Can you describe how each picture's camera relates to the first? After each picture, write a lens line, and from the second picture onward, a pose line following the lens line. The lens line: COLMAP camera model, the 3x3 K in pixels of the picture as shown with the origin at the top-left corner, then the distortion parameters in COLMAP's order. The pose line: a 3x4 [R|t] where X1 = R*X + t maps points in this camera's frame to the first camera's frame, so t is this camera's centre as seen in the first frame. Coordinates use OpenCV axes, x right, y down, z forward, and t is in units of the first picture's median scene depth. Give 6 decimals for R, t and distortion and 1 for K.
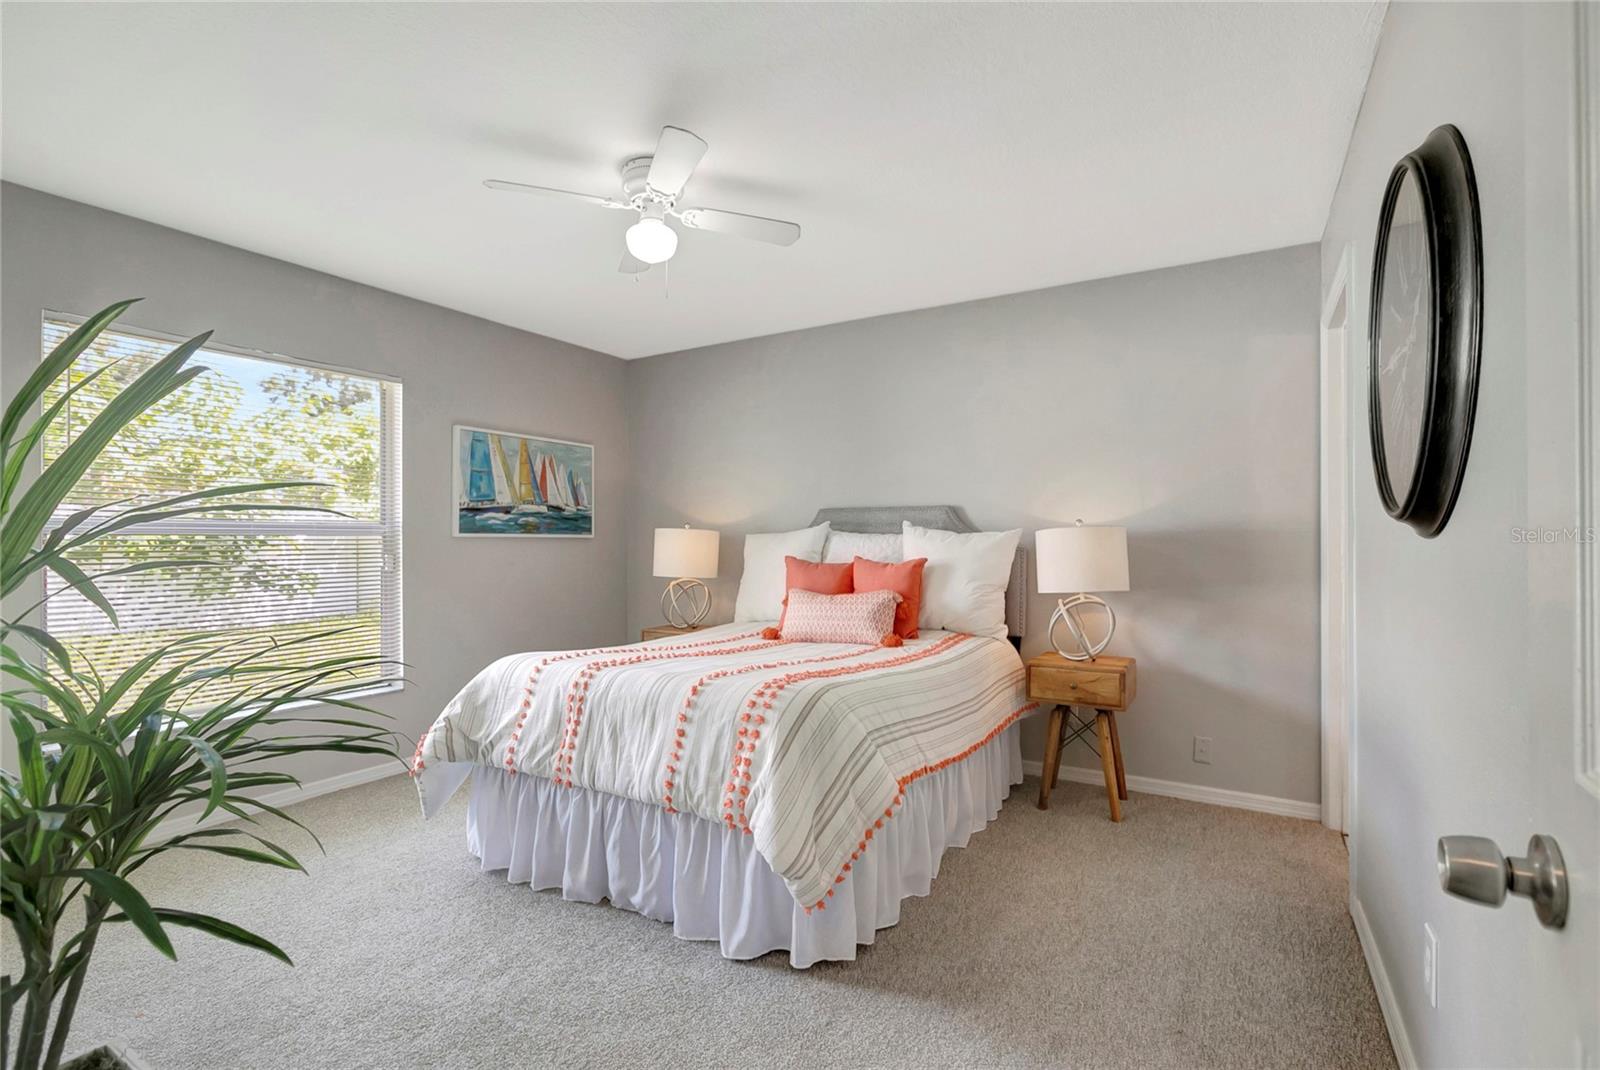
lens RADIAL K [[737.5, 0, 800.0], [0, 737.5, 535.0], [0, 0, 1]] dist [-0.000042, 0.000515]
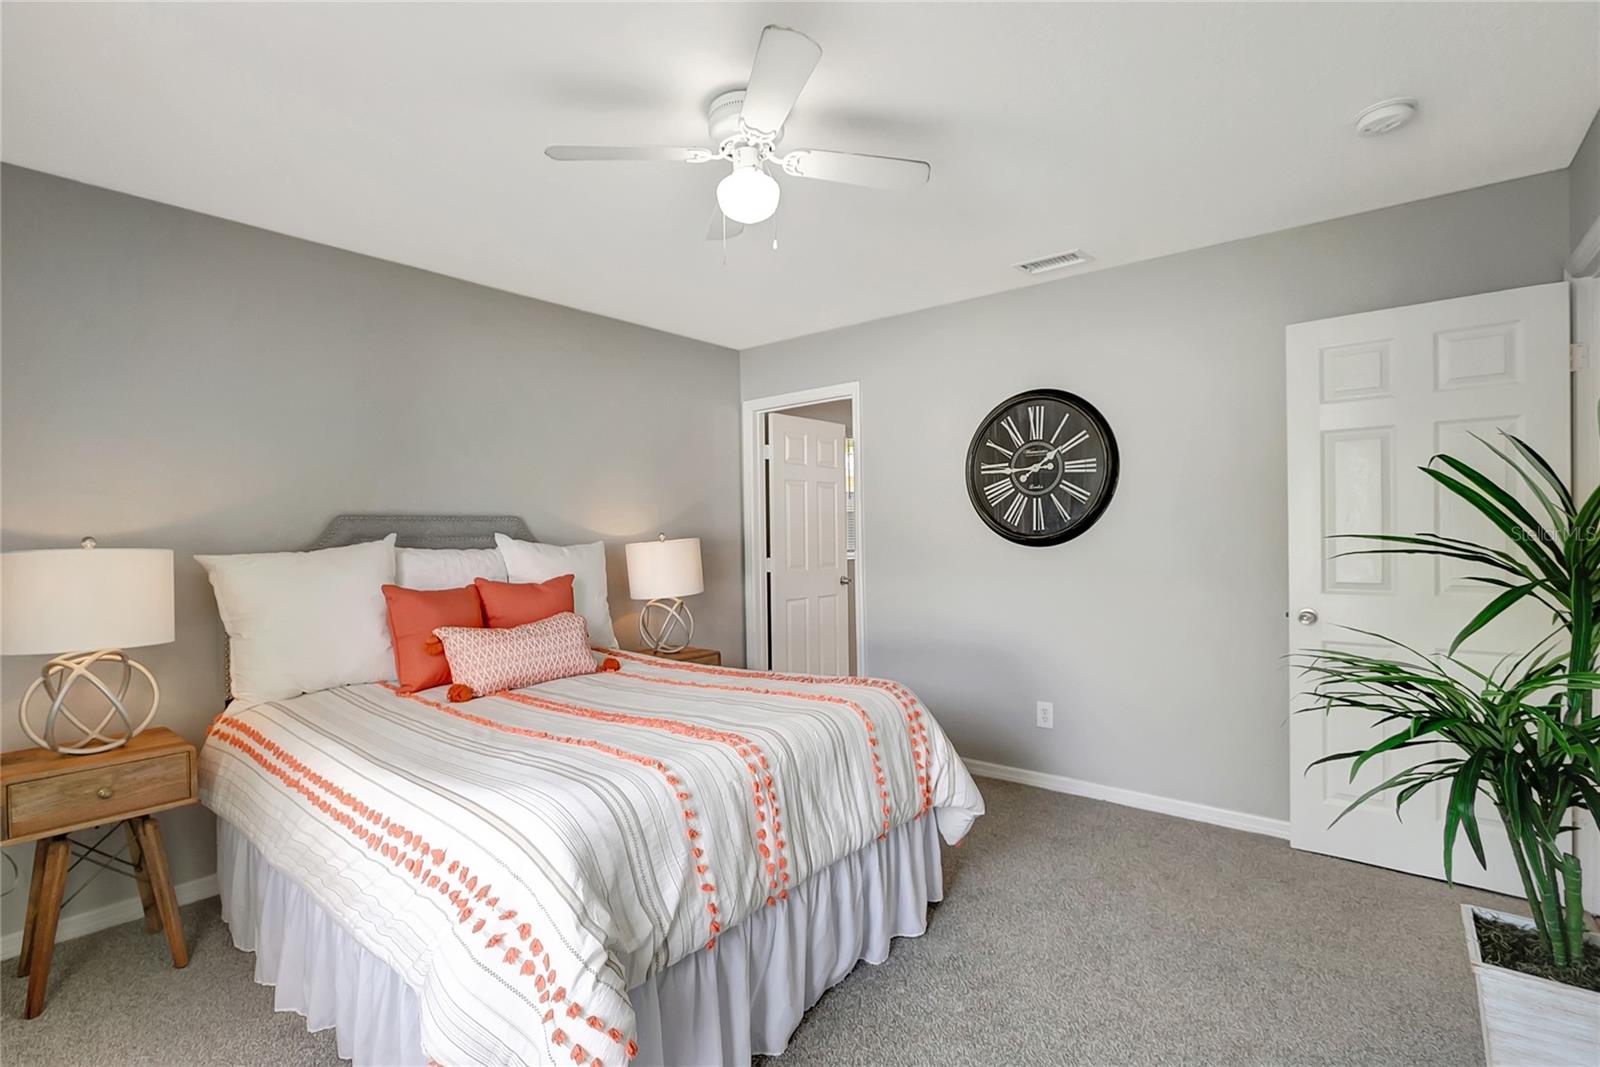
lens RADIAL K [[737.5, 0, 800.0], [0, 737.5, 533.5], [0, 0, 1]] dist [-0.000042, 0.000515]
pose [[0.136328, -0.001139, 0.990663, -0.991021], [0.005743, 0.999983, 0.000359, -0.027126], [-0.990647, 0.005640, 0.136332, 0.831218]]
